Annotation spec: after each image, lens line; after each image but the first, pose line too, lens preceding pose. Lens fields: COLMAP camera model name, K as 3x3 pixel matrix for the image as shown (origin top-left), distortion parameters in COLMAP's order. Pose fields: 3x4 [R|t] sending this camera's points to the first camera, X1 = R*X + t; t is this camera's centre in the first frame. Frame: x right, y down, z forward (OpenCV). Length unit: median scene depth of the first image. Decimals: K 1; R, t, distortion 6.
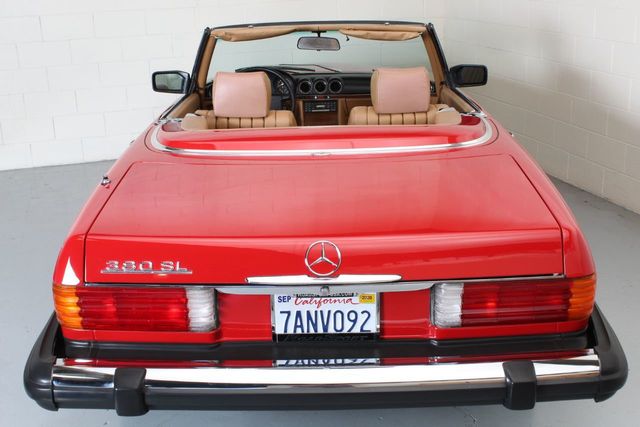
lens RADIAL K [[839.2, 0, 320.1], [0, 839.2, 211.6], [0, 0, 1]] dist [-0.016626, 0.000000]
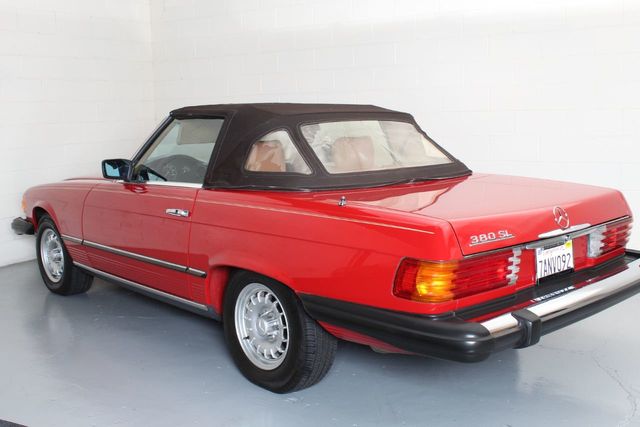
lens RADIAL K [[700.4, 0, 329.9], [0, 700.4, 205.9], [0, 0, 1]] dist [-0.064872, 0.000000]
pose [[0.733073, -0.077793, 0.675686, -1.097601], [0.204693, 0.972615, -0.110099, 0.084963], [-0.648617, 0.219019, 0.728922, 0.348464]]
